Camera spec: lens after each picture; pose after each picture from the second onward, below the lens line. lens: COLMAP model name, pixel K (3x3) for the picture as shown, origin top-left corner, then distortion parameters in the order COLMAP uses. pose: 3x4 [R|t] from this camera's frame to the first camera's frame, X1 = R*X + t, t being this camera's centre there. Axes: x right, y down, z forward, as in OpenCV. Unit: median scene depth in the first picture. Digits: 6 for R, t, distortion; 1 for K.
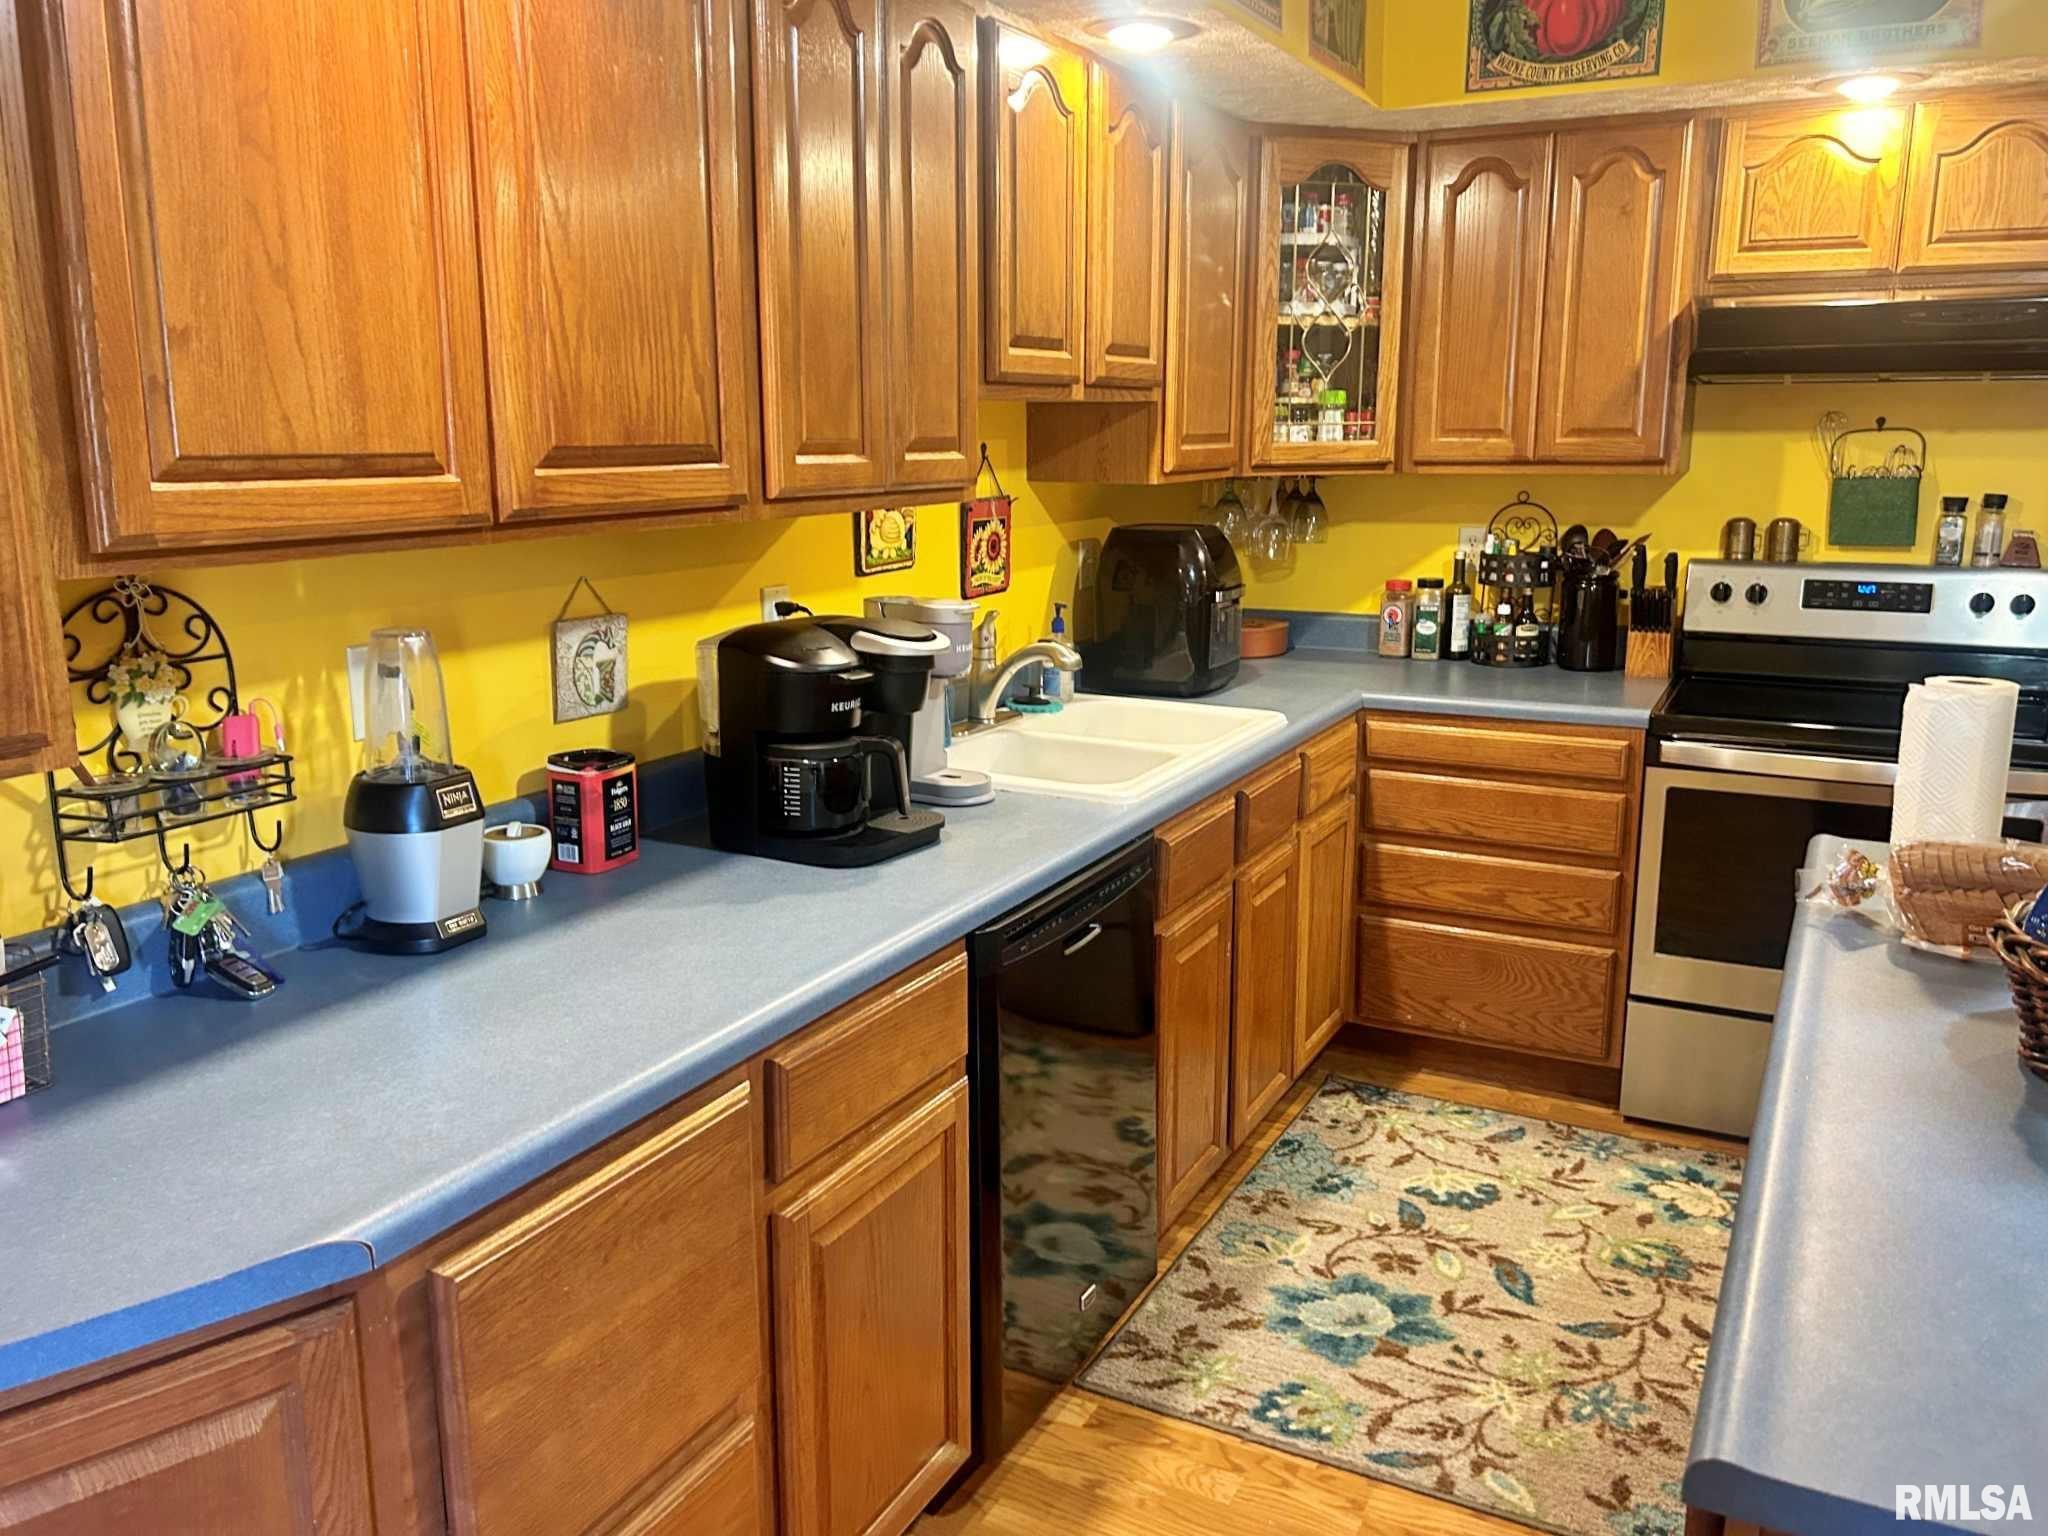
lens RADIAL K [[1605.8, 0, 1033.8], [0, 1605.8, 763.2], [0, 0, 1]] dist [0.023190, -0.012814]
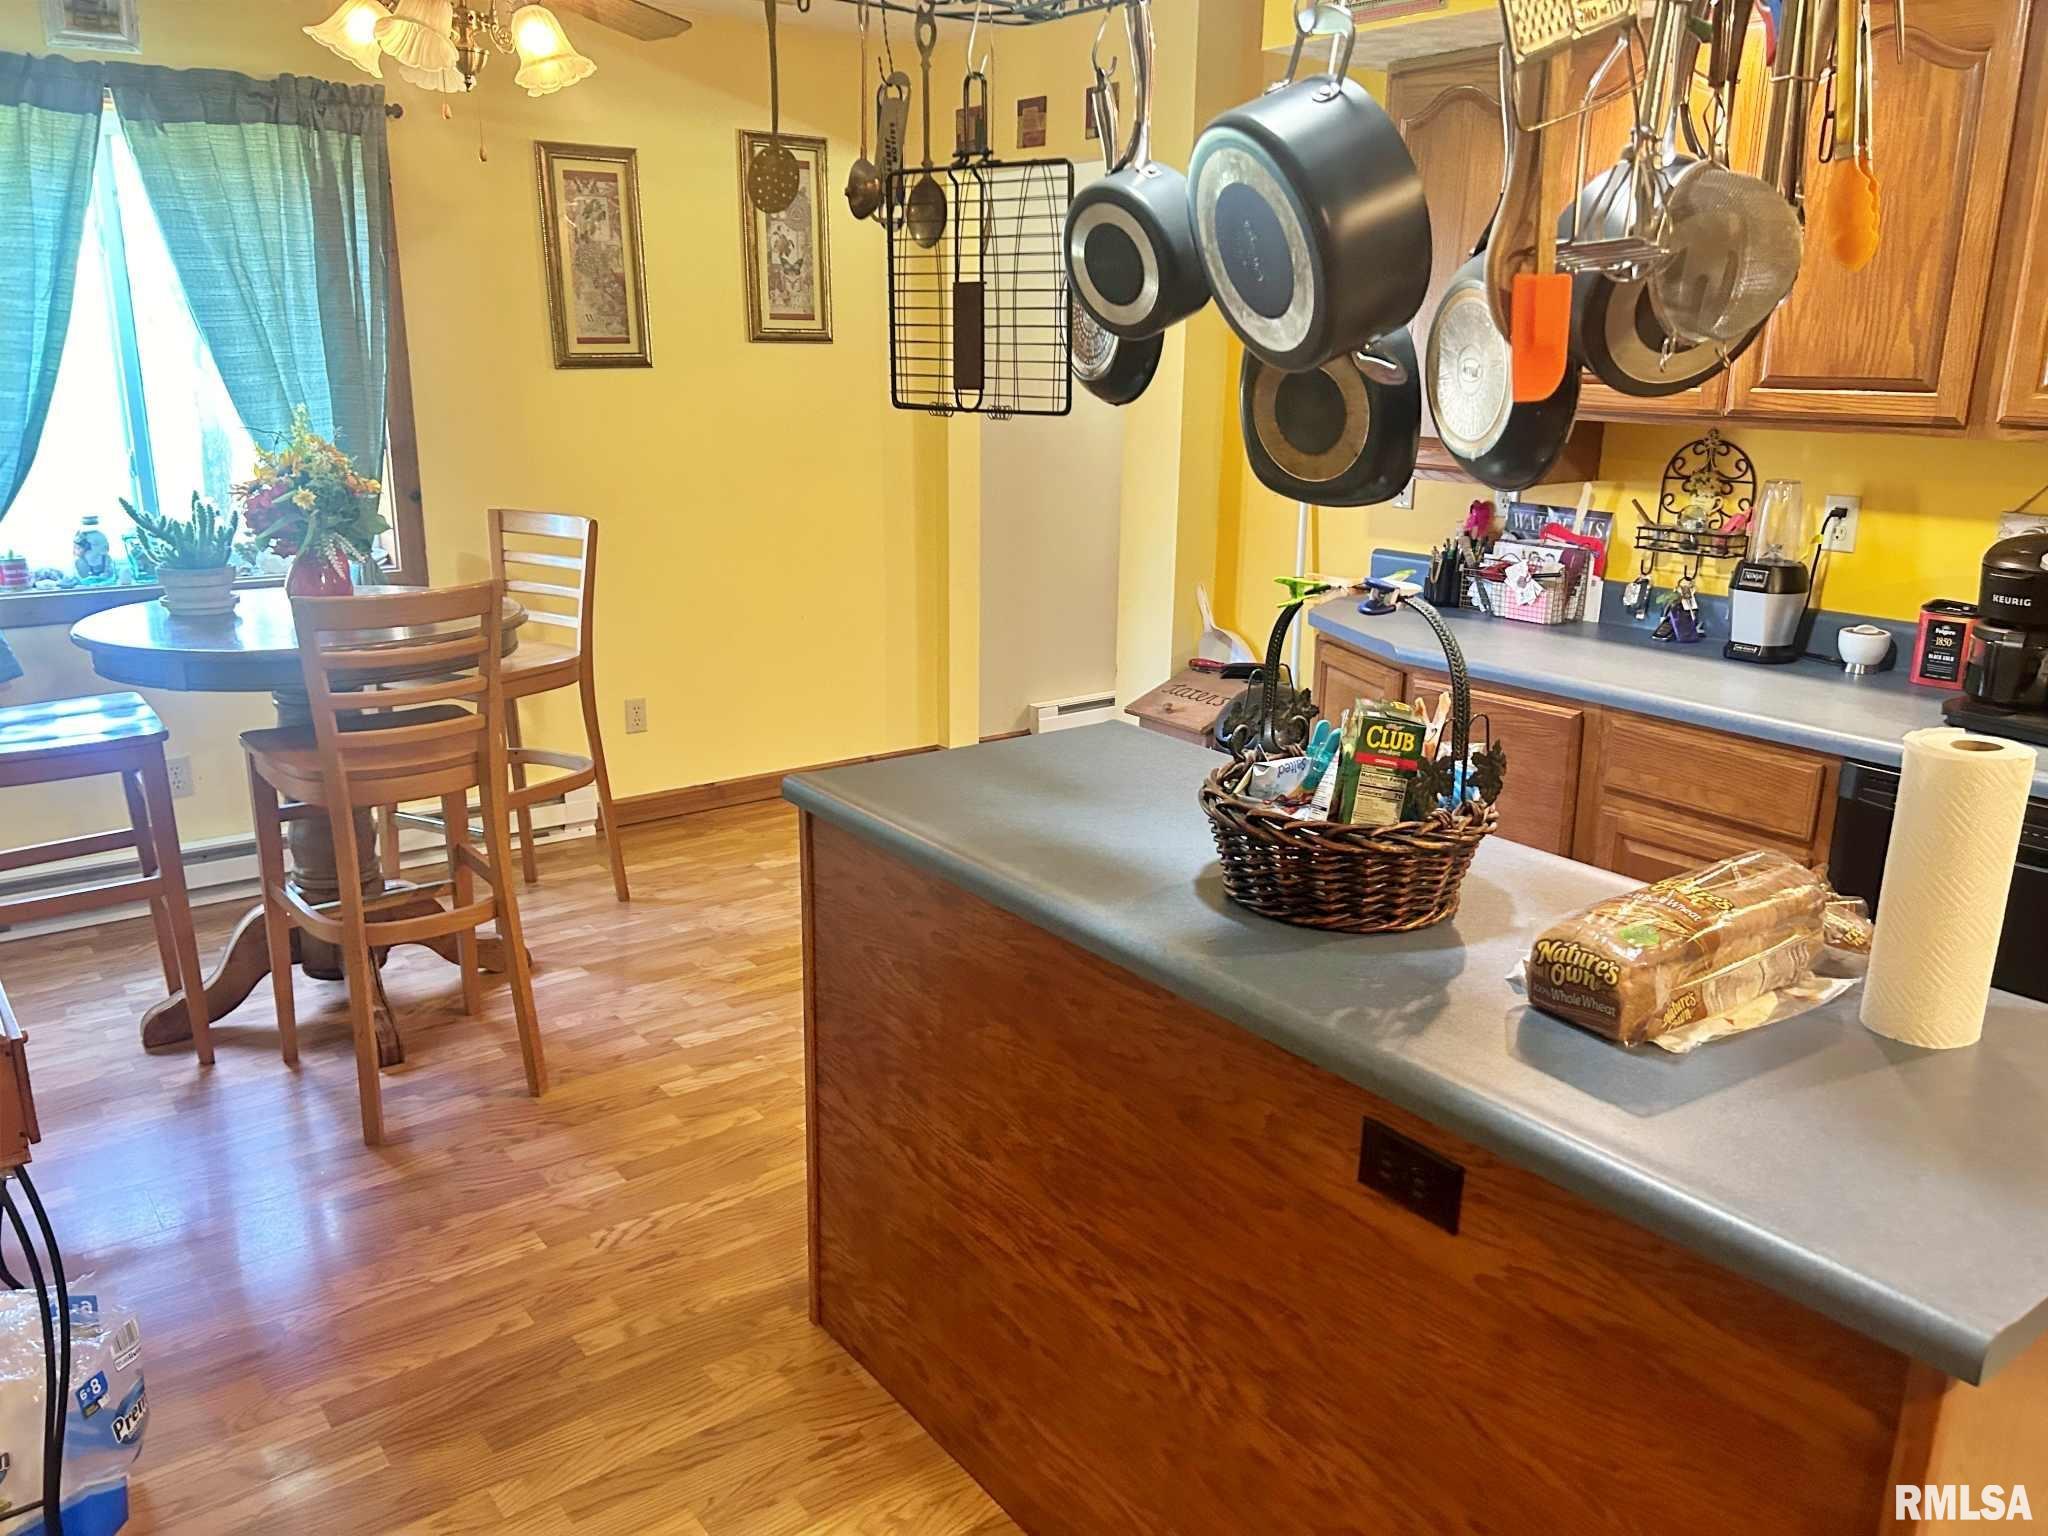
lens RADIAL K [[1526.7, 0, 1029.1], [0, 1526.7, 759.3], [0, 0, 1]] dist [0.021435, -0.001137]
pose [[-0.429721, 0.233423, -0.872269, 0.826424], [-0.198954, 0.917792, 0.343620, -0.118342], [0.880771, 0.321202, -0.347954, 0.523519]]
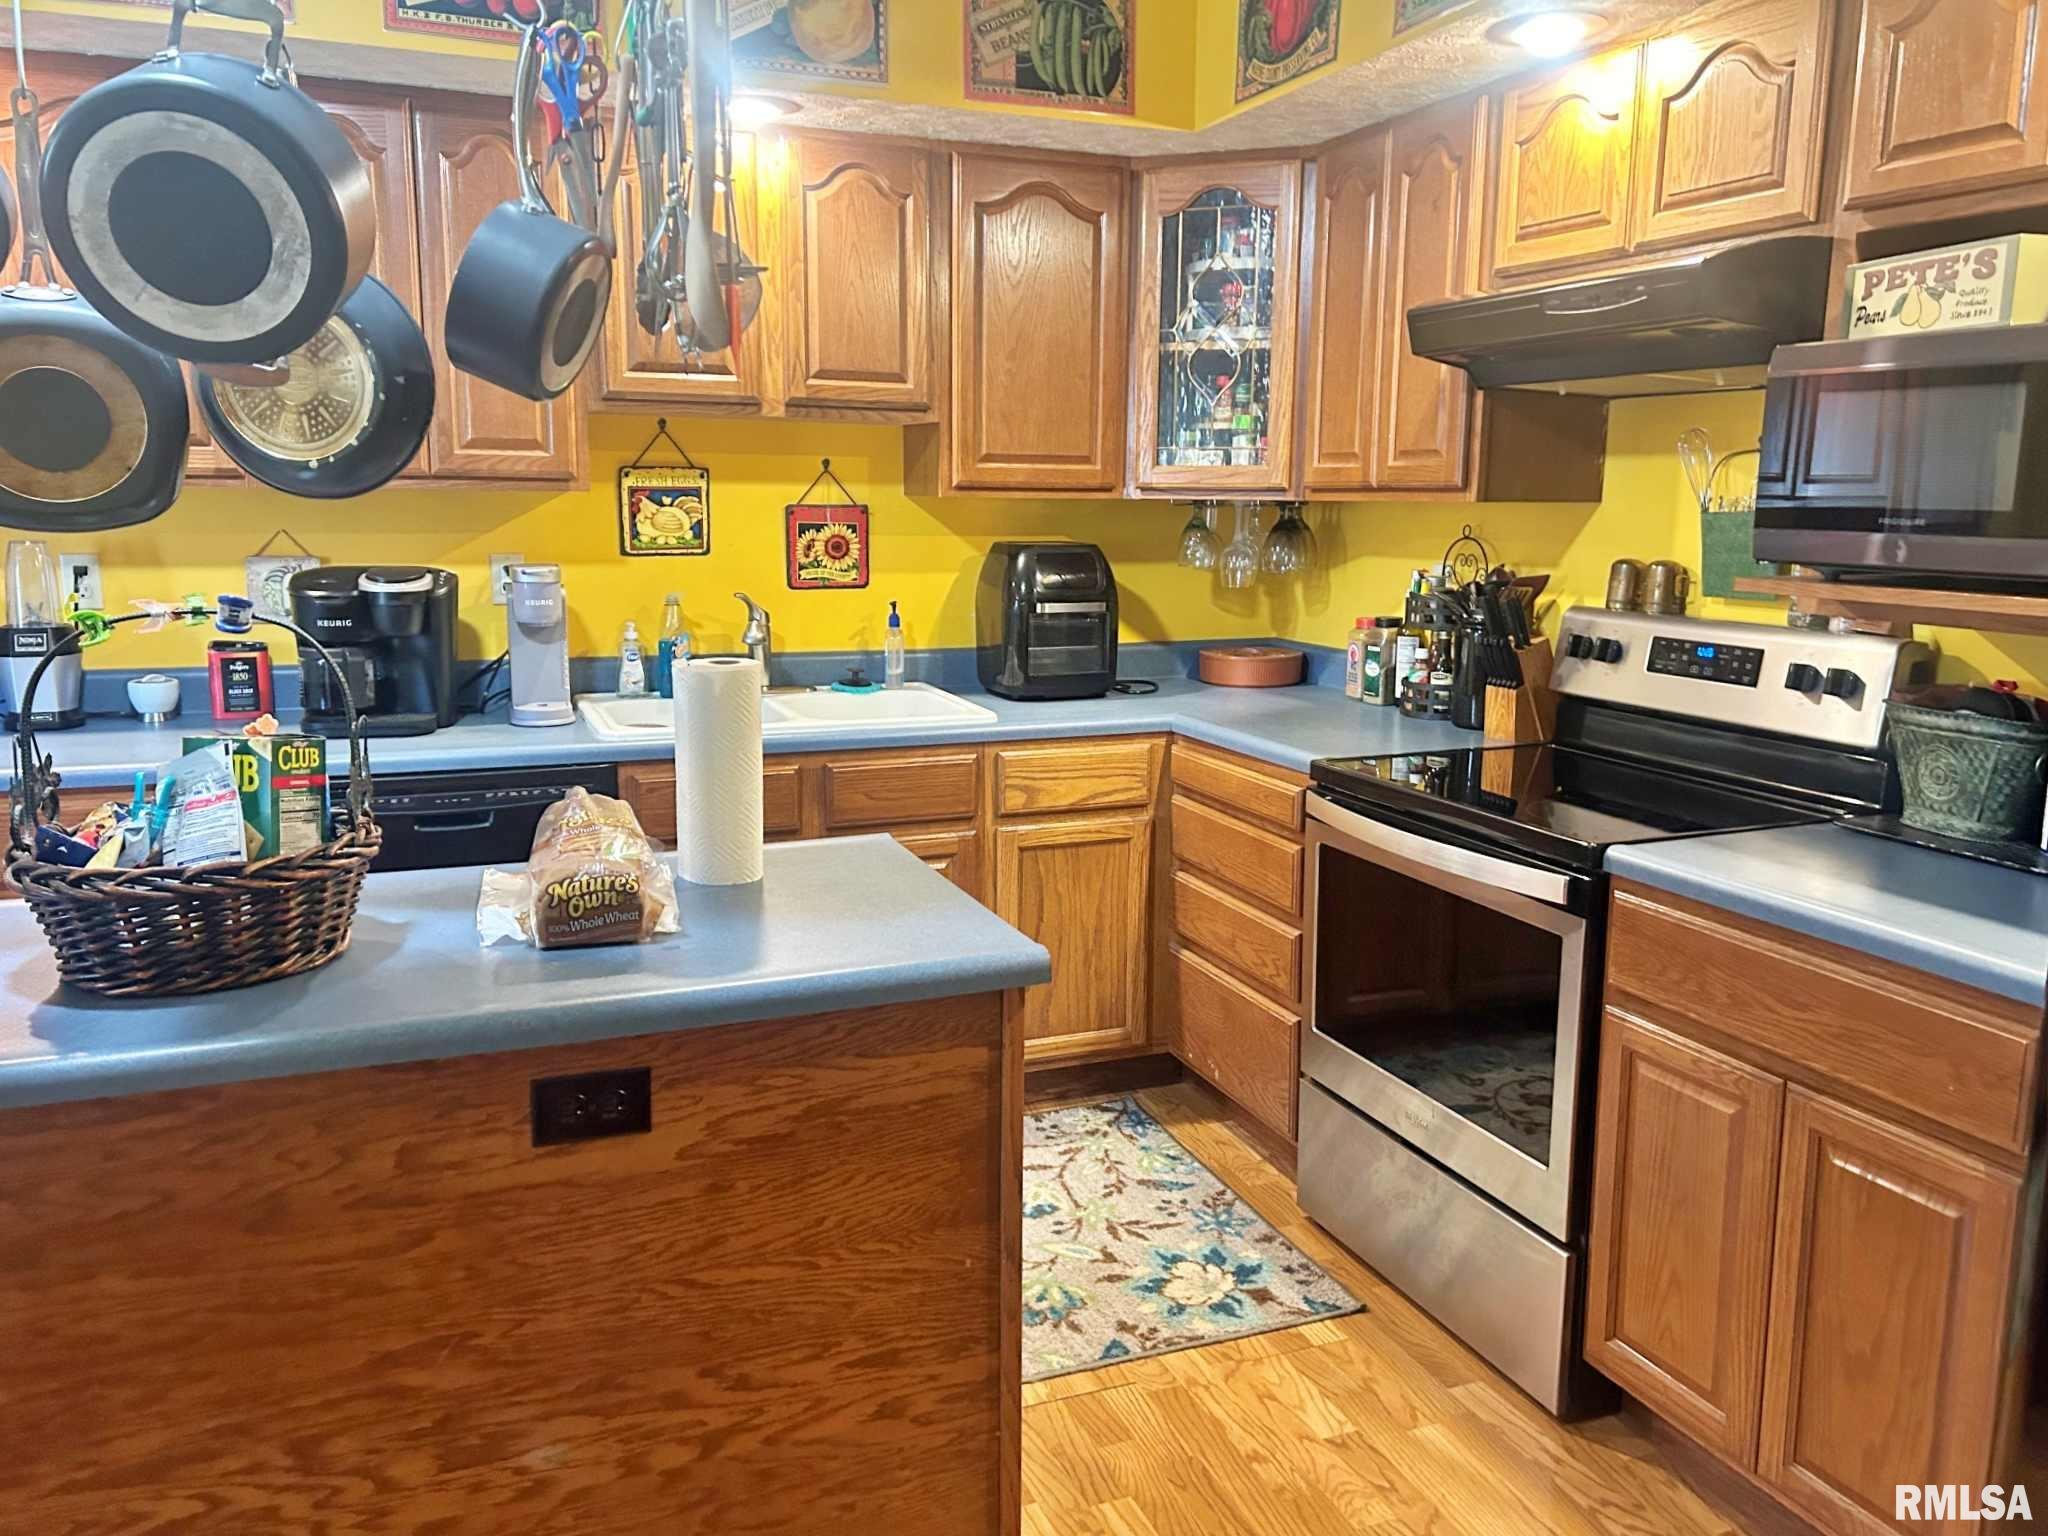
lens RADIAL K [[1557.5, 0, 1033.7], [0, 1557.5, 754.9], [0, 0, 1]] dist [0.052019, -0.066479]
pose [[0.754715, 0.122492, -0.644516, 0.825843], [-0.150921, 0.988483, 0.011138, -0.018941], [0.638458, 0.088865, 0.764509, 0.229639]]
